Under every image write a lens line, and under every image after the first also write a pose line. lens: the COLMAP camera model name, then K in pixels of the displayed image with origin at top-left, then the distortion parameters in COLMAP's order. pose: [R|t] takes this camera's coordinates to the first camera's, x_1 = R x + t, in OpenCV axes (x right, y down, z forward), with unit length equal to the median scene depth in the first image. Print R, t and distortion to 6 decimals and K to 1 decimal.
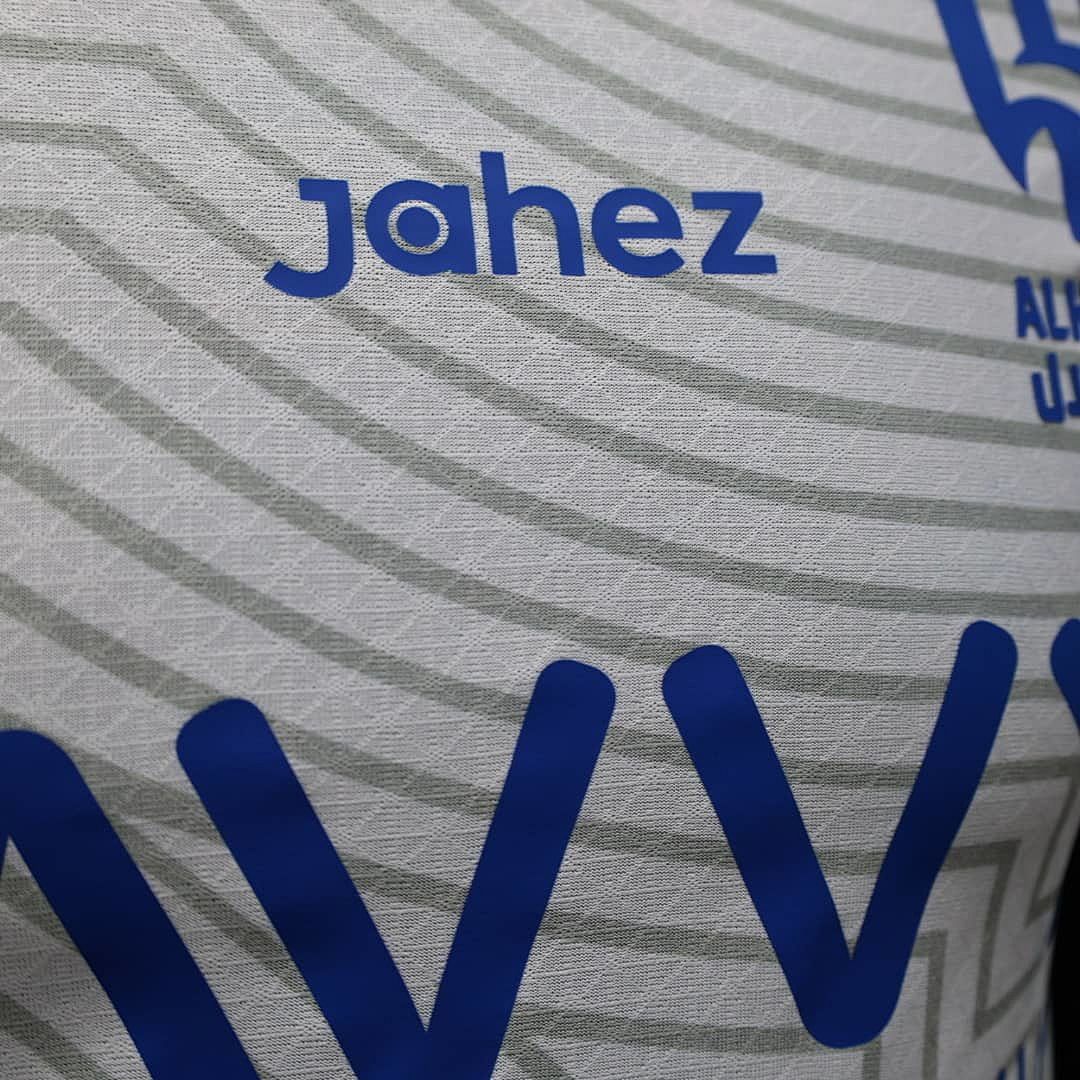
lens RADIAL K [[1718.6, 0, 509.6], [0, 1718.6, 565.6], [0, 0, 1]] dist [0.015374, 0.000000]
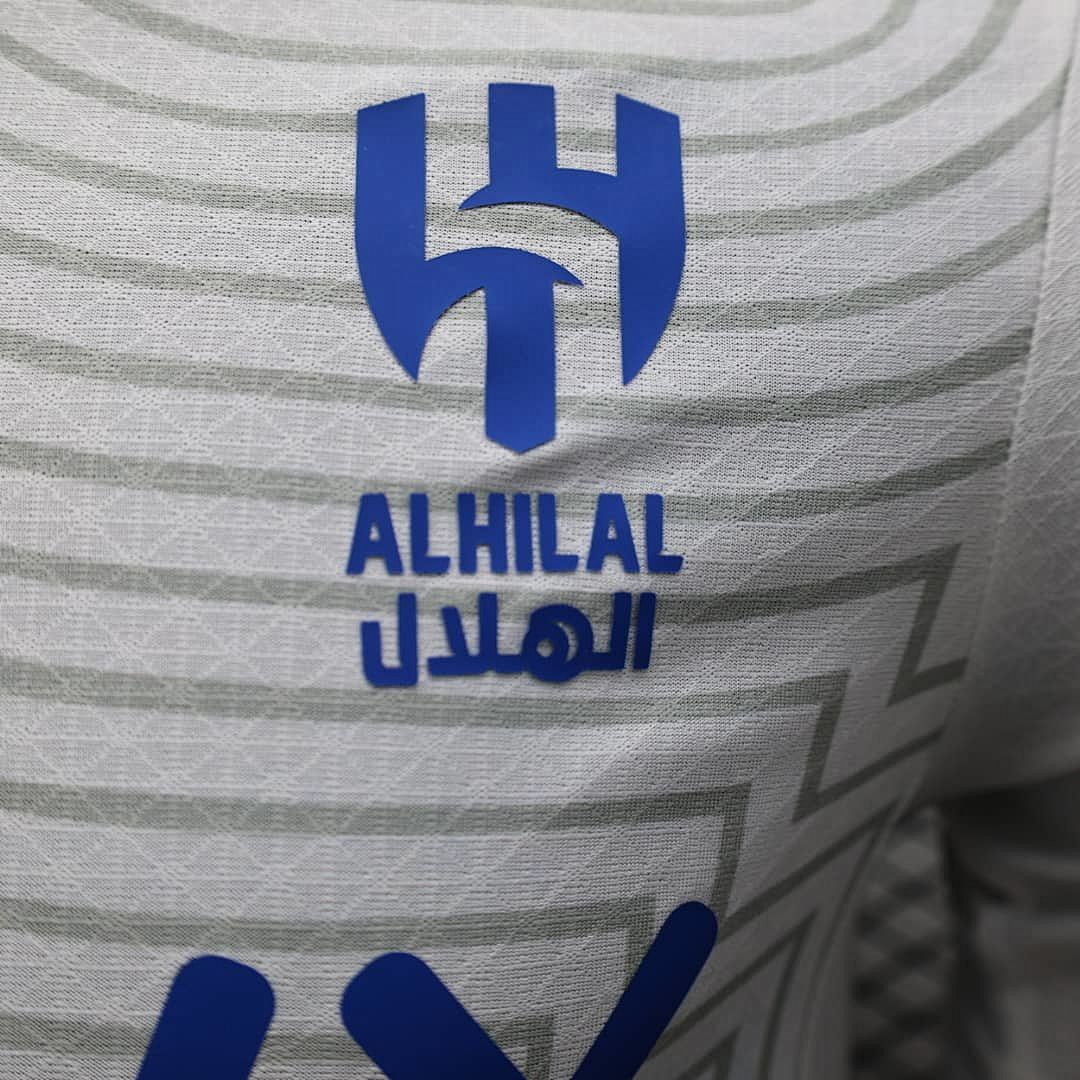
lens RADIAL K [[1718.6, 0, 538.9], [0, 1718.6, 539.0], [0, 0, 1]] dist [0.015374, 0.000000]
pose [[0.915170, 0.005878, -0.403024, 0.739995], [-0.022386, 0.999092, -0.036261, -0.133124], [0.402445, 0.042207, 0.914471, 0.360925]]
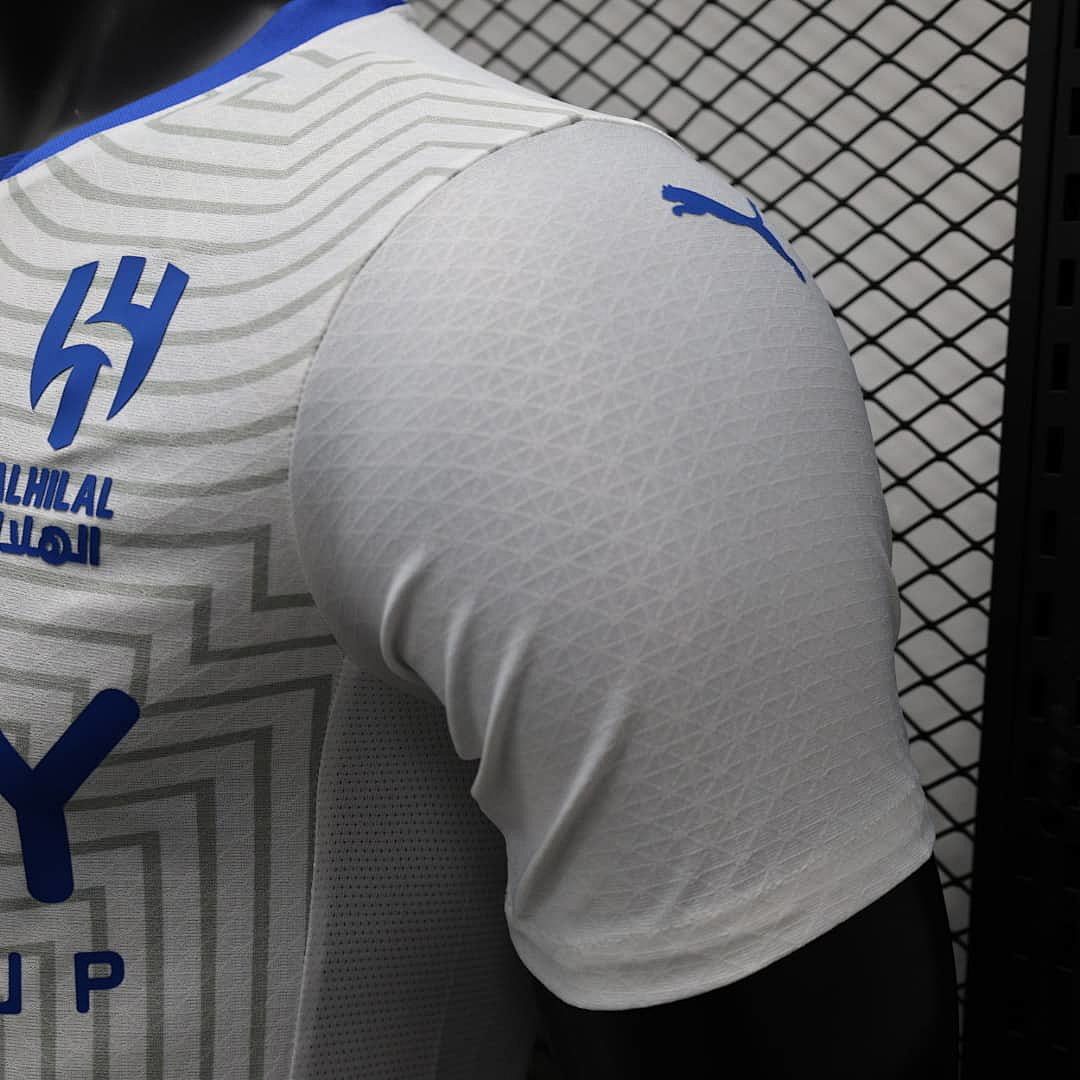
lens RADIAL K [[1718.6, 0, 541.4], [0, 1718.6, 536.8], [0, 0, 1]] dist [0.015374, 0.000000]
pose [[0.442224, 0.119650, -0.888888, 2.150895], [-0.141329, 0.987977, 0.062676, -0.297817], [0.885700, 0.097909, 0.453817, 0.793194]]
